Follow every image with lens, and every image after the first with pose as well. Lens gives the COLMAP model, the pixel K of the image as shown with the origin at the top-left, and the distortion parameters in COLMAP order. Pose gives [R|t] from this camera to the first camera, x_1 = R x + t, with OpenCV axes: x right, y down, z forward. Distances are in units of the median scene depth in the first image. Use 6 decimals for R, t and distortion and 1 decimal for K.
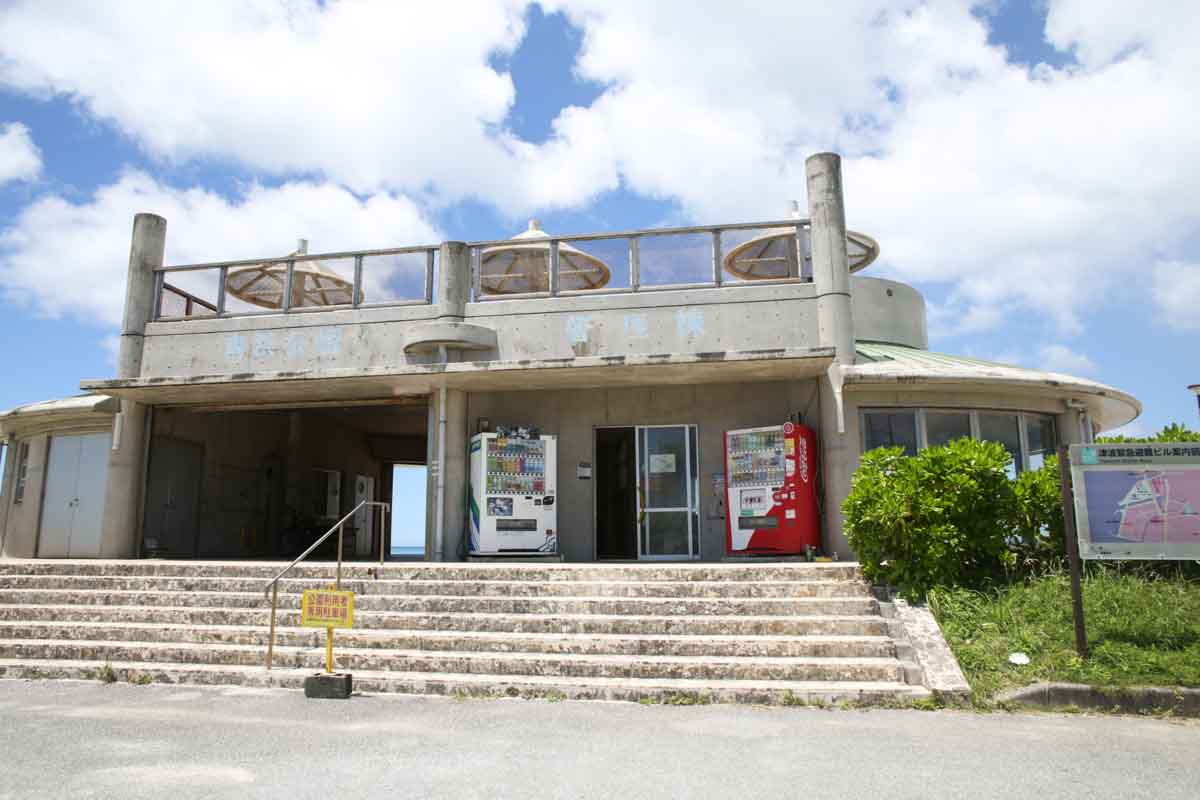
lens RADIAL K [[824.6, 0, 594.1], [0, 824.6, 399.4], [0, 0, 1]] dist [-0.001315, 0.001725]
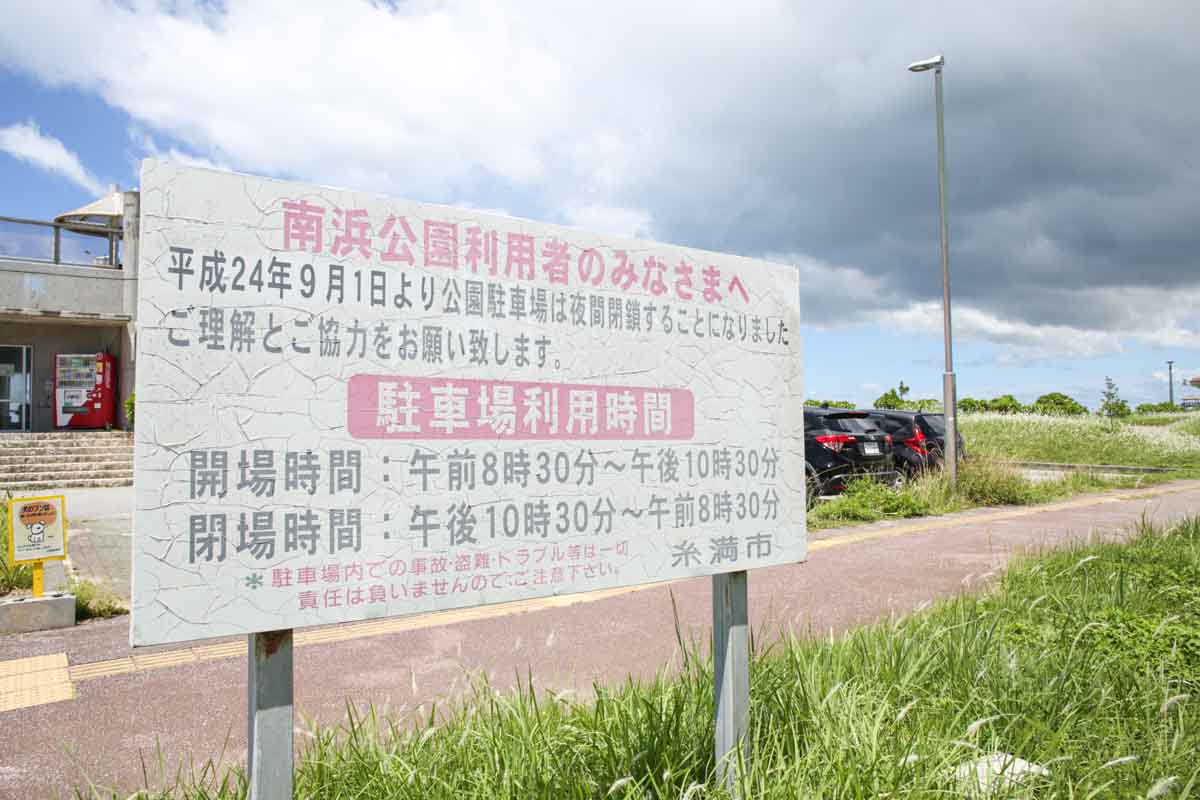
lens RADIAL K [[824.6, 0, 592.5], [0, 824.6, 396.0], [0, 0, 1]] dist [-0.001315, 0.001725]
pose [[0.712563, 0.026671, 0.701101, -0.250690], [-0.118490, 0.989498, 0.082786, -0.156559], [-0.691530, -0.142064, 0.708240, -1.004836]]
